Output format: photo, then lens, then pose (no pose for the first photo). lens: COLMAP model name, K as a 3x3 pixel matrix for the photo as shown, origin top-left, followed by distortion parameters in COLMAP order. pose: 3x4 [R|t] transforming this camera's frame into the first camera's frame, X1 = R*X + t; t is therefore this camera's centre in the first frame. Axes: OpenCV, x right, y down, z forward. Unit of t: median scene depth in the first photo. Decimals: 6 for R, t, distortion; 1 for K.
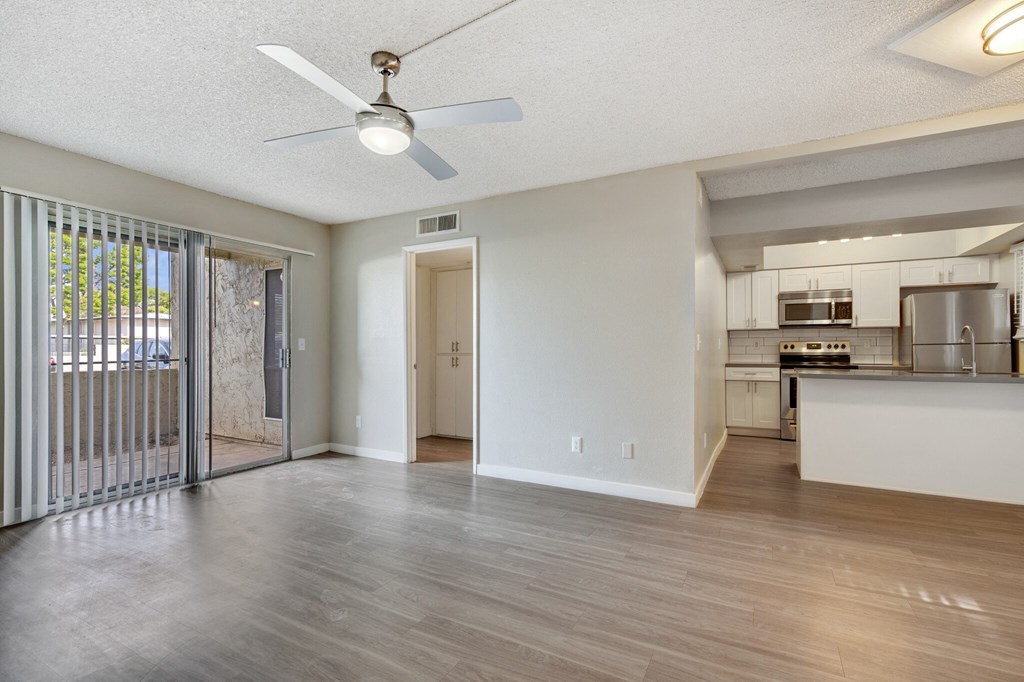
lens RADIAL K [[477.4, 0, 511.9], [0, 477.4, 339.3], [0, 0, 1]] dist [-0.001791, -0.000099]
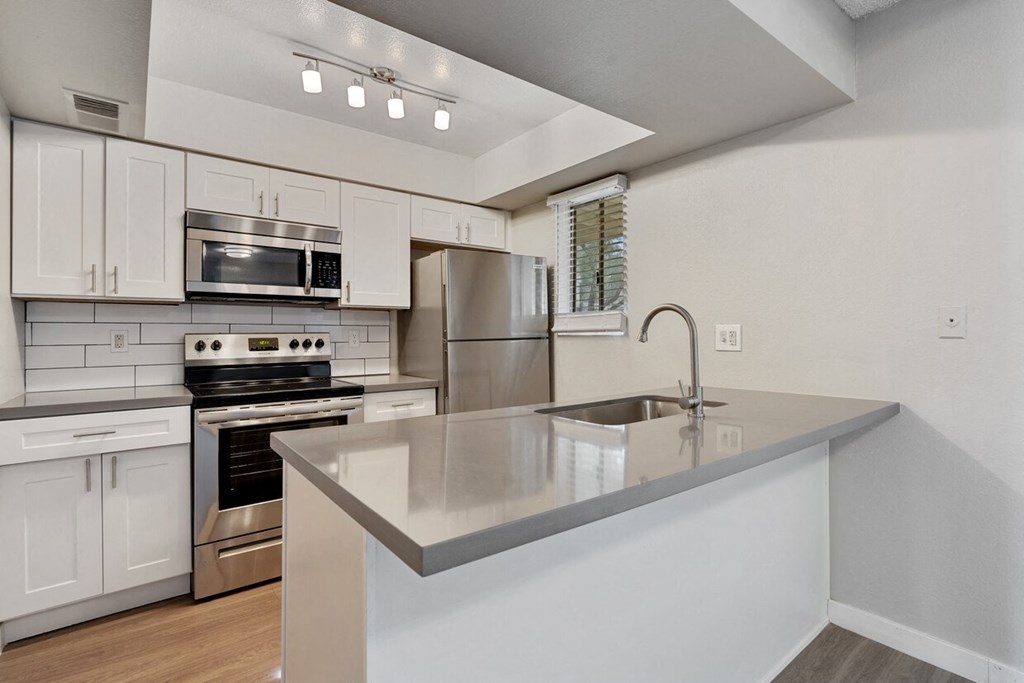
lens RADIAL K [[477.4, 0, 512.6], [0, 477.4, 334.8], [0, 0, 1]] dist [-0.001791, -0.000099]
pose [[0.396362, 0.005127, 0.918080, 0.322639], [-0.010009, 0.999949, -0.001263, 0.003852], [-0.918040, -0.008689, 0.396393, 0.627834]]
